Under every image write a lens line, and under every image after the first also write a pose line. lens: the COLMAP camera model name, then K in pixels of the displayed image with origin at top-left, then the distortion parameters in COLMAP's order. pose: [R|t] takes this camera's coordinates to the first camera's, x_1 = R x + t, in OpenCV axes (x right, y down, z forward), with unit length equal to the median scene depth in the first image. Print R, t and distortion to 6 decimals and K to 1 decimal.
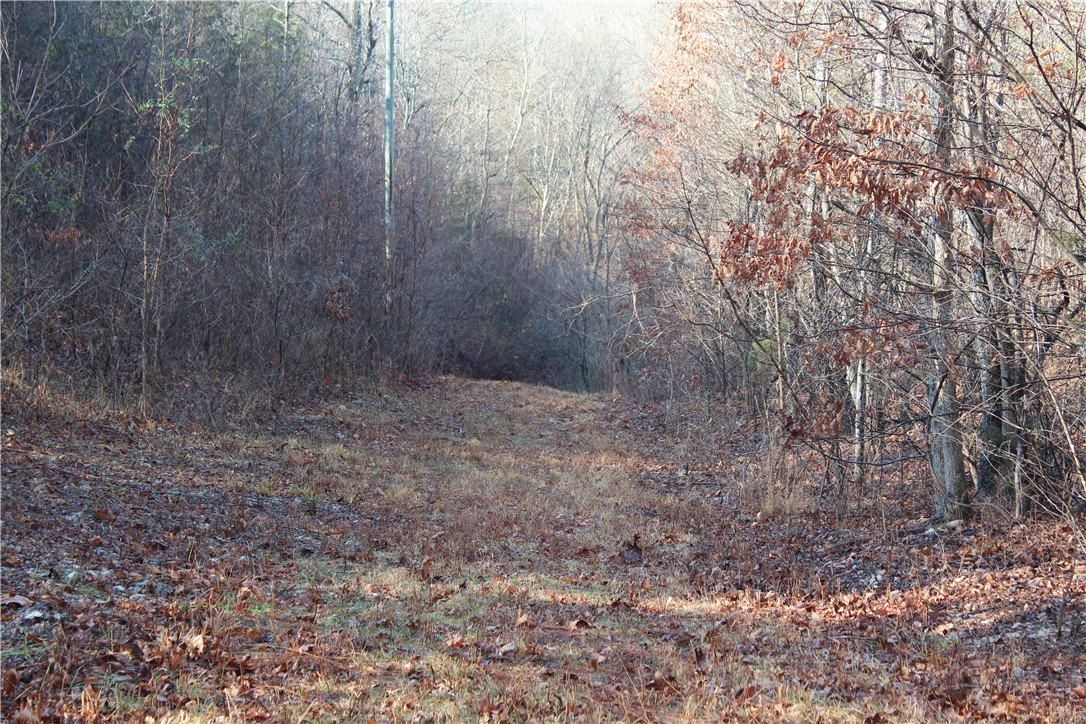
lens RADIAL K [[1596.1, 0, 542.9], [0, 1596.1, 361.7], [0, 0, 1]] dist [0.002318, 0.000000]
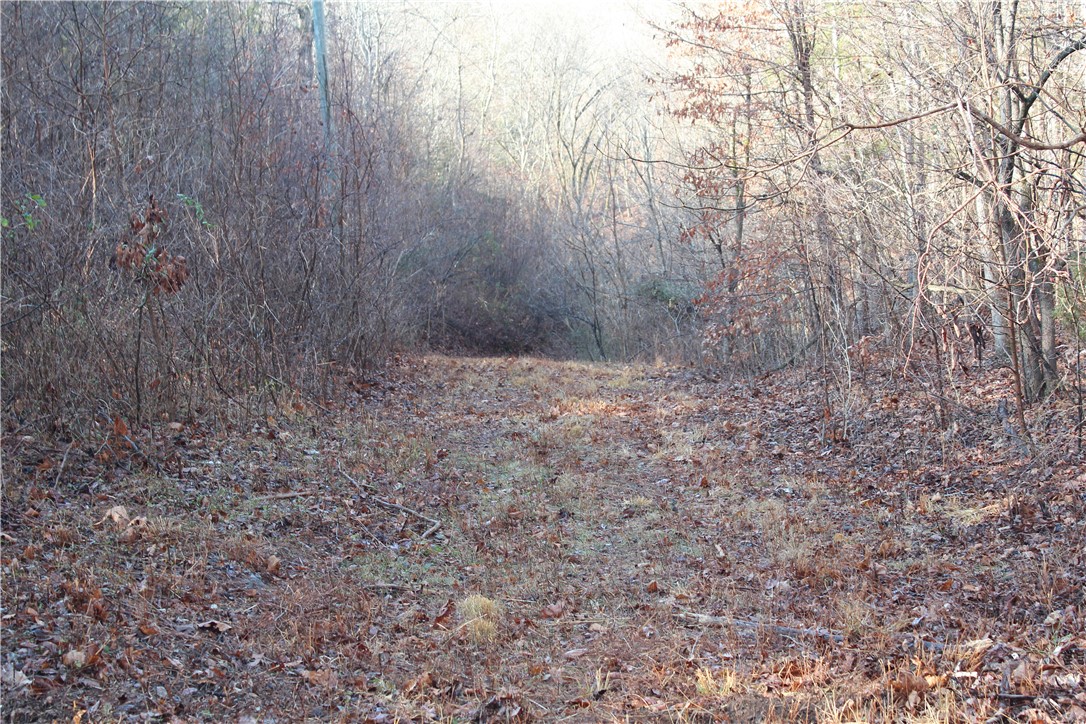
lens RADIAL K [[1314.9, 0, 543.0], [0, 1314.9, 361.8], [0, 0, 1]] dist [-0.003713, 0.000000]
pose [[0.996544, -0.082202, 0.011957, -0.010156], [0.081757, 0.996075, 0.033913, -0.003374], [-0.014698, -0.032818, 0.999353, 0.258714]]
